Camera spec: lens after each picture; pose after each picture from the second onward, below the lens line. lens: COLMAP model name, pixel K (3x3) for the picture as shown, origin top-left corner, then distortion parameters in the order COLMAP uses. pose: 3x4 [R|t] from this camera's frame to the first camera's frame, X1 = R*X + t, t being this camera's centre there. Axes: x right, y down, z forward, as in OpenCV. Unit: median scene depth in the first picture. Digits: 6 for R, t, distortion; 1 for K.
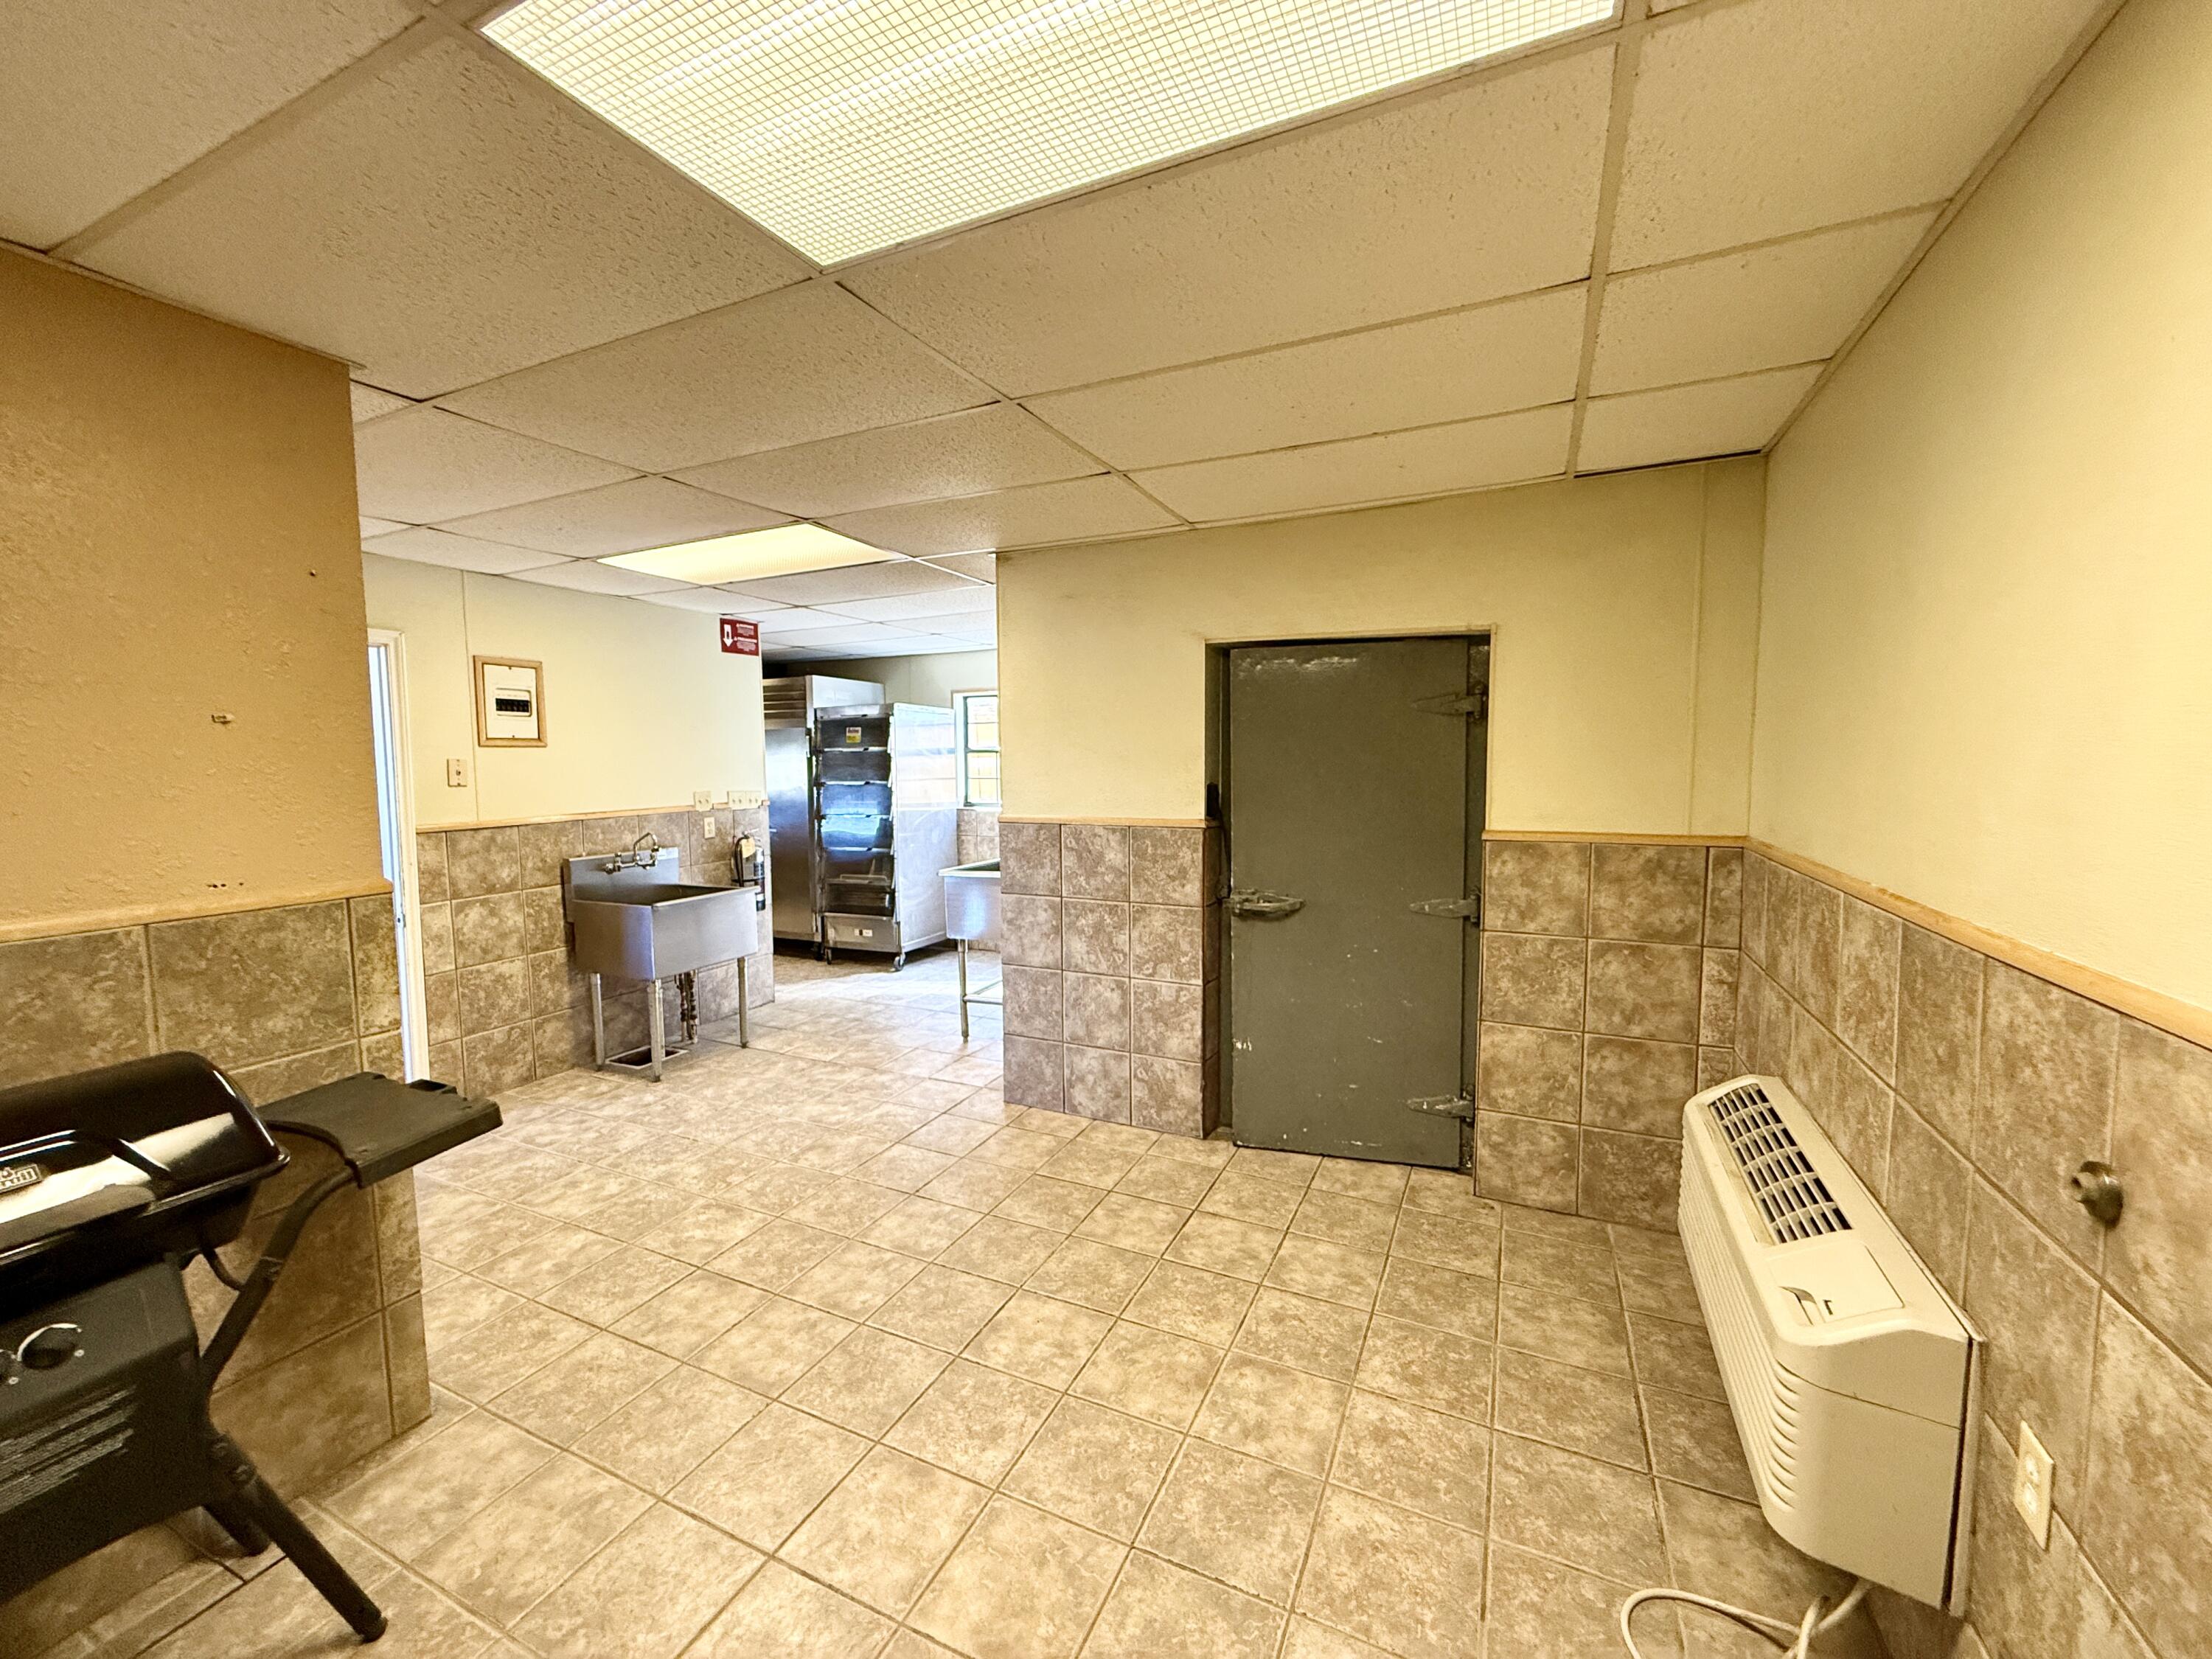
lens RADIAL K [[880.6, 0, 1102.7], [0, 880.6, 821.9], [0, 0, 1]] dist [0.002285, 0.000178]
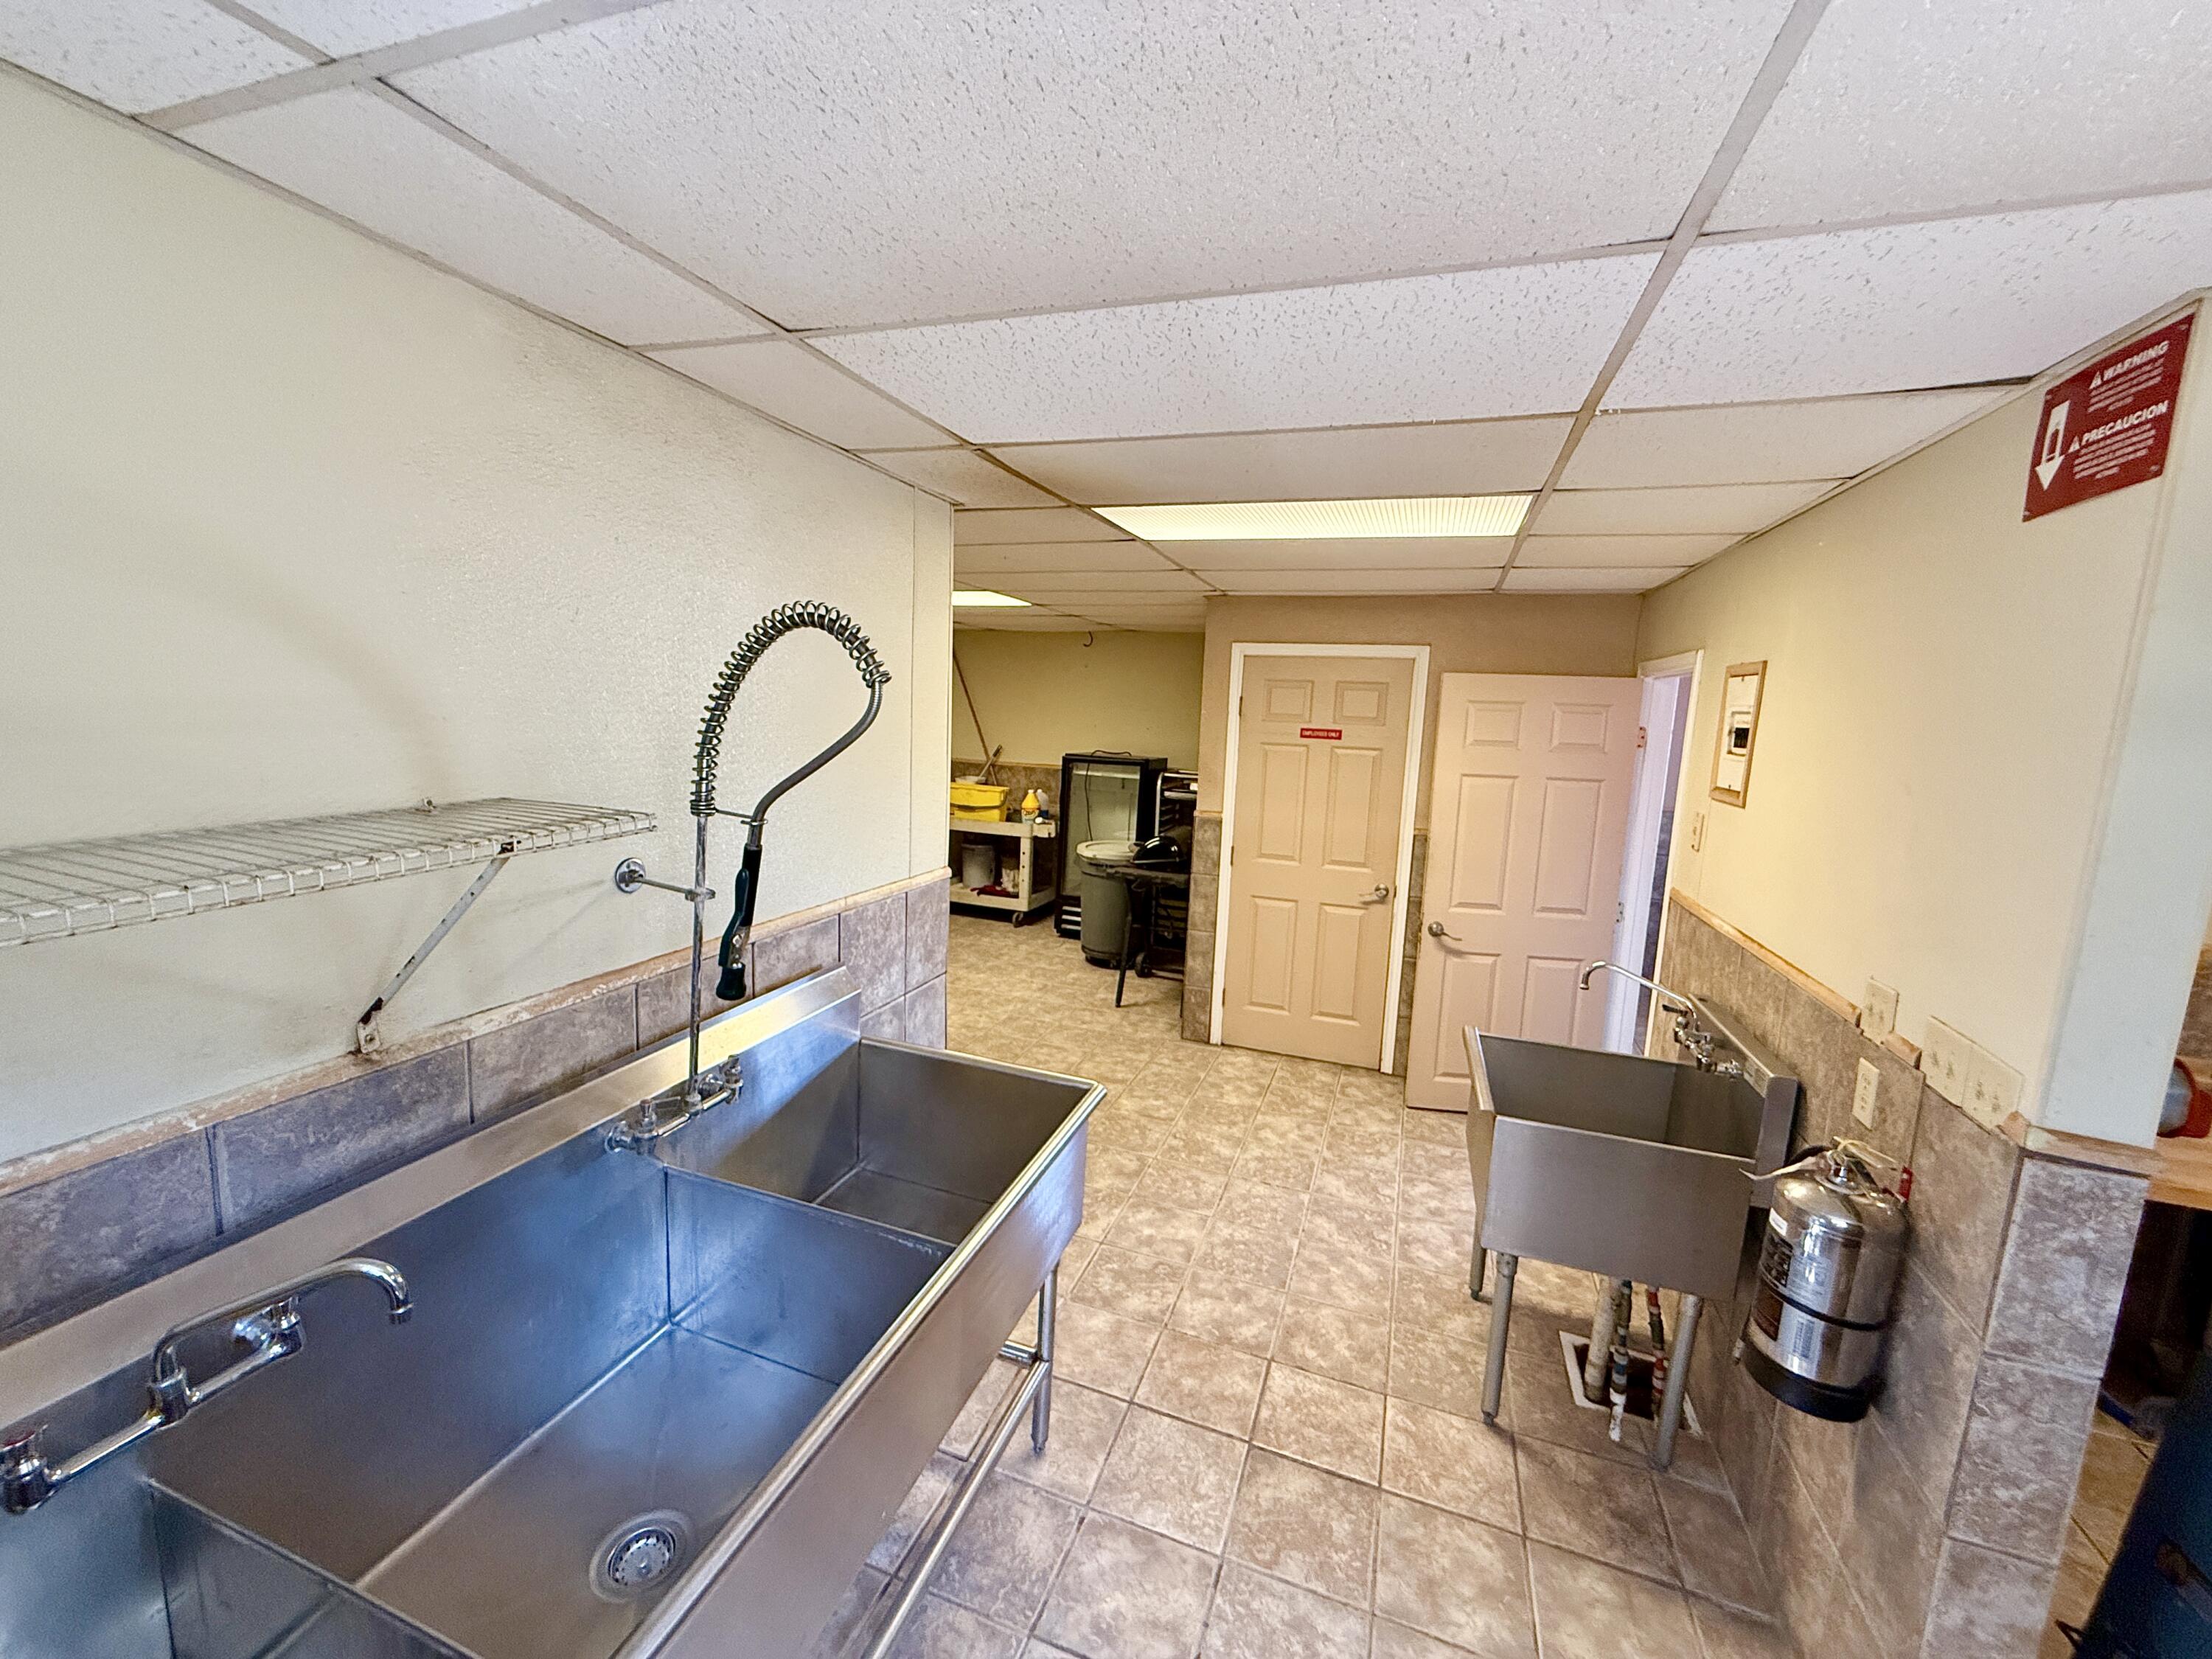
lens RADIAL K [[880.6, 0, 1103.8], [0, 880.6, 837.8], [0, 0, 1]] dist [0.002285, 0.000178]
pose [[-0.994980, -0.015527, -0.098864, -0.157514], [-0.037745, 0.973157, 0.227028, -0.186825], [0.092685, 0.229619, -0.968857, 1.565340]]
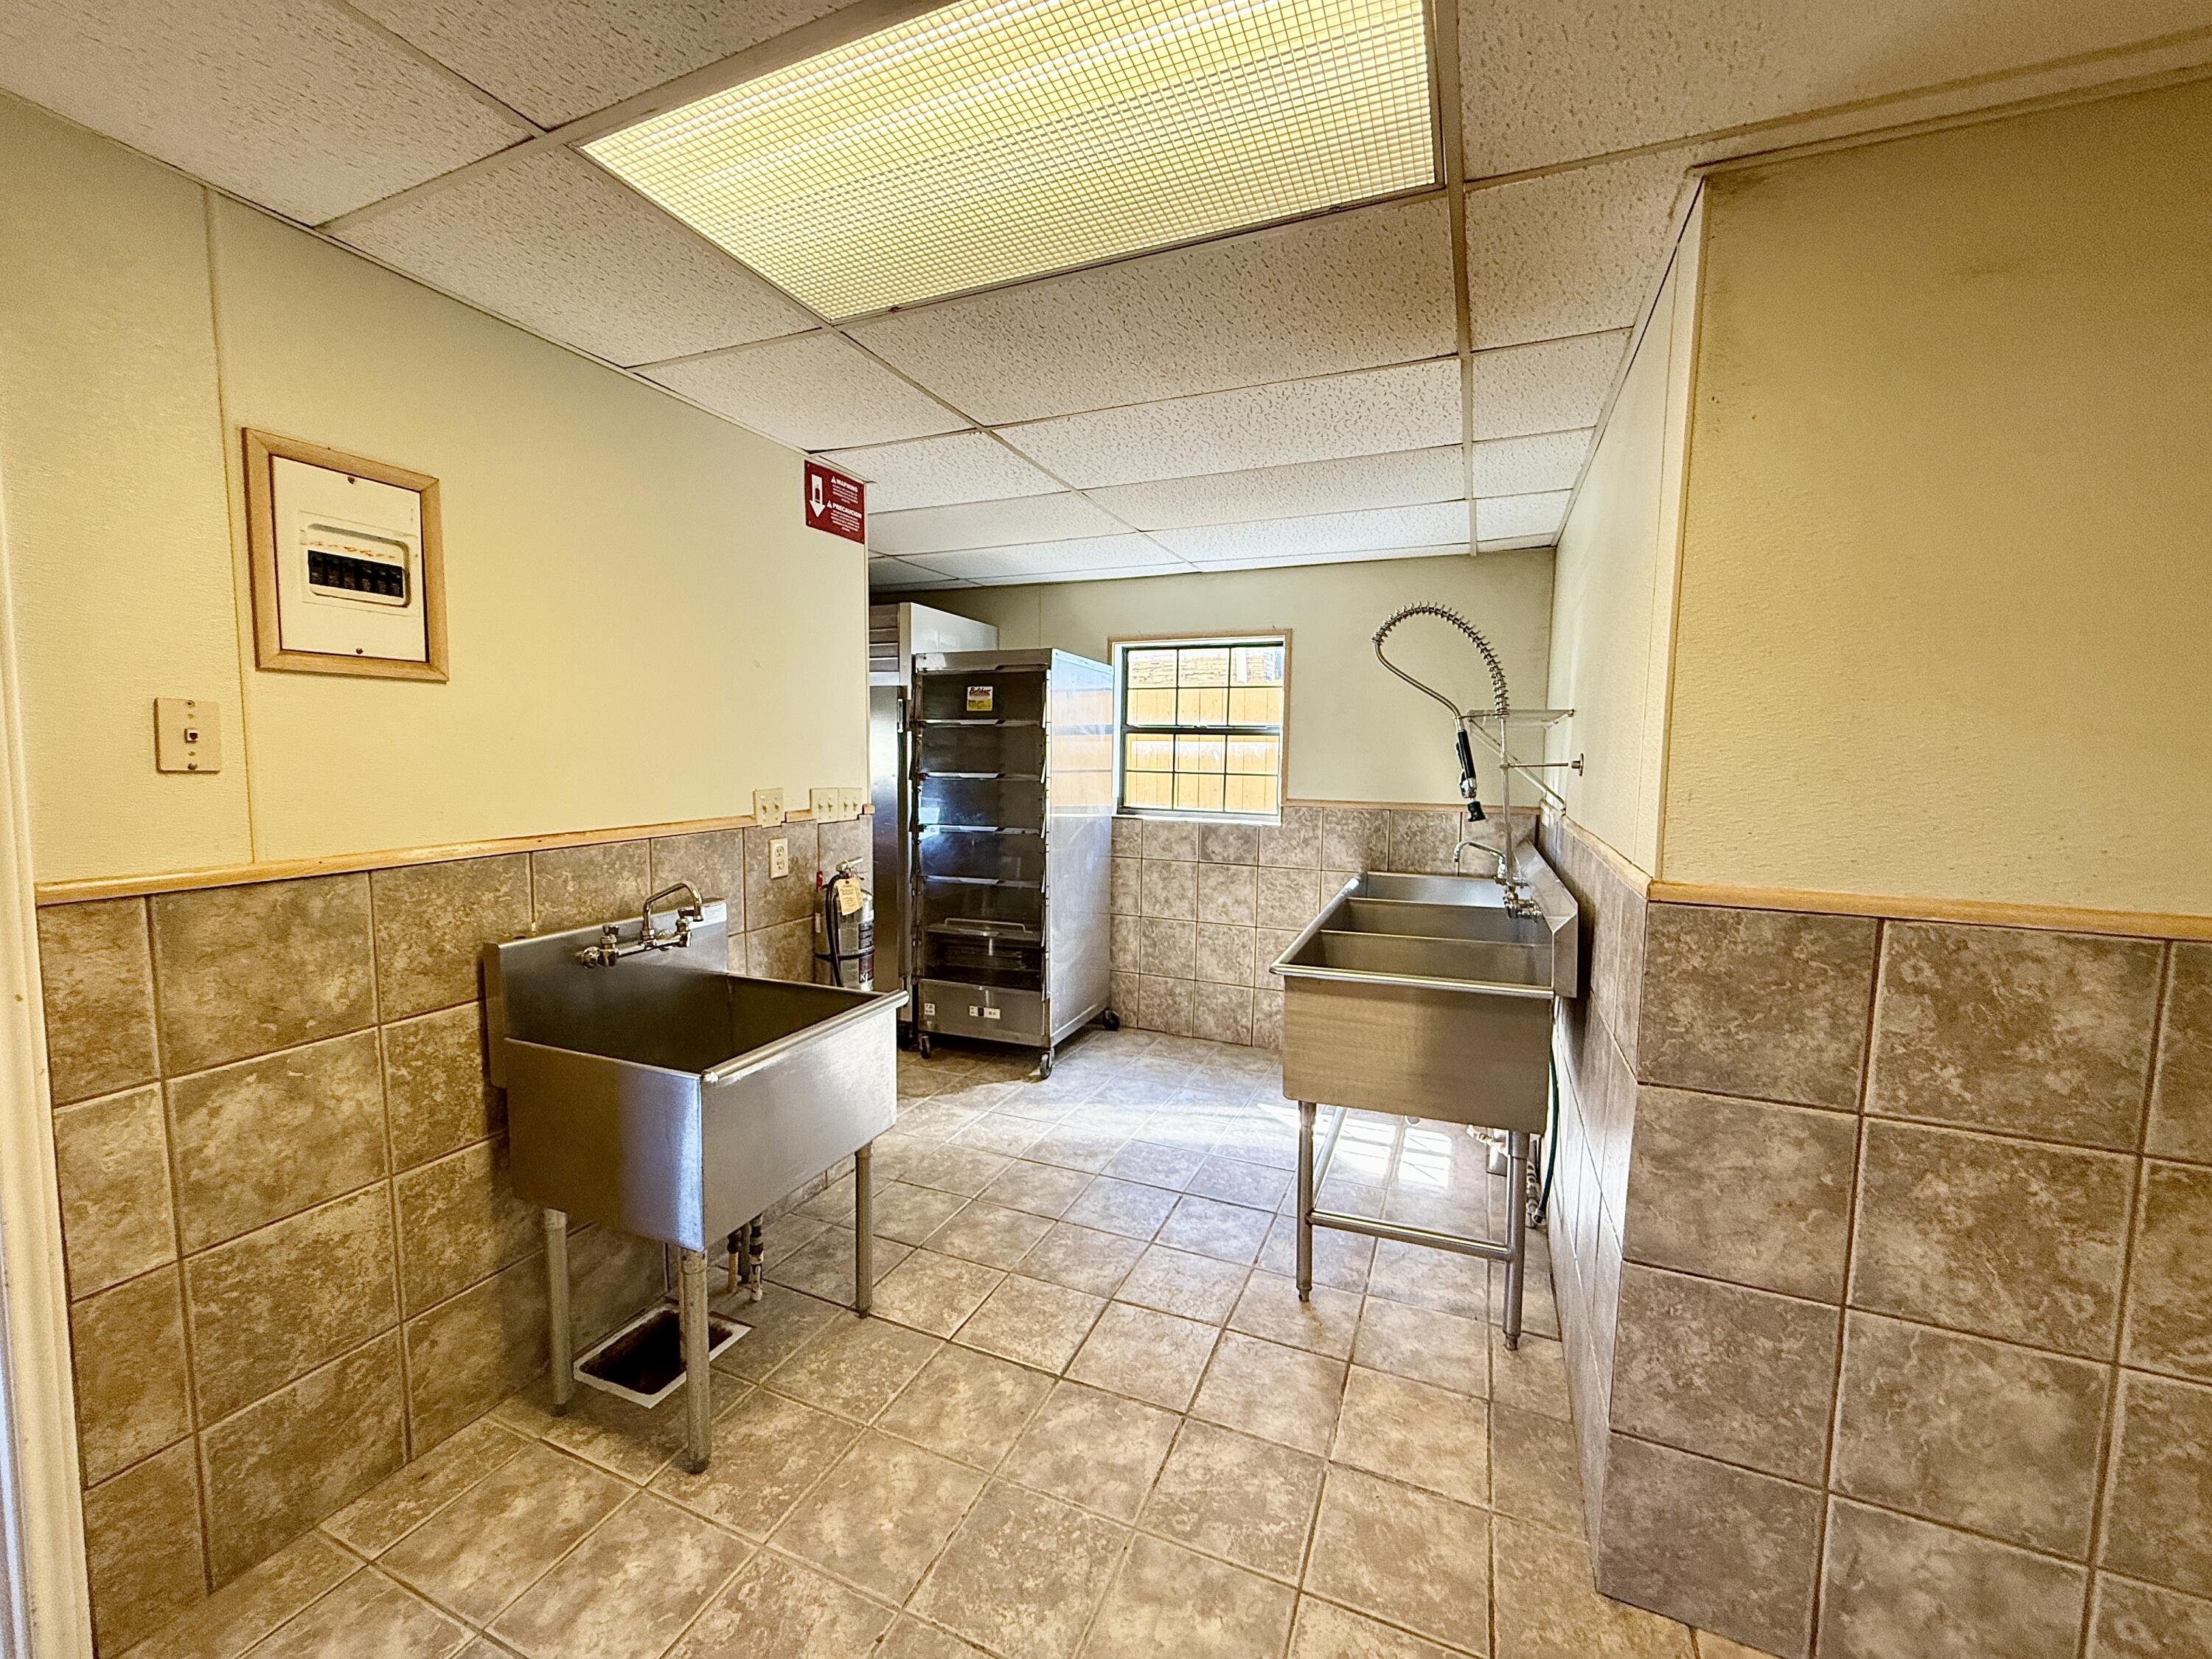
lens RADIAL K [[880.6, 0, 1105.2], [0, 880.6, 822.2], [0, 0, 1]] dist [0.002285, 0.000178]
pose [[0.998882, 0.020801, 0.042440, -0.338198], [-0.021261, 0.999720, 0.010431, -0.030052], [-0.042211, -0.011322, 0.999045, 0.574380]]
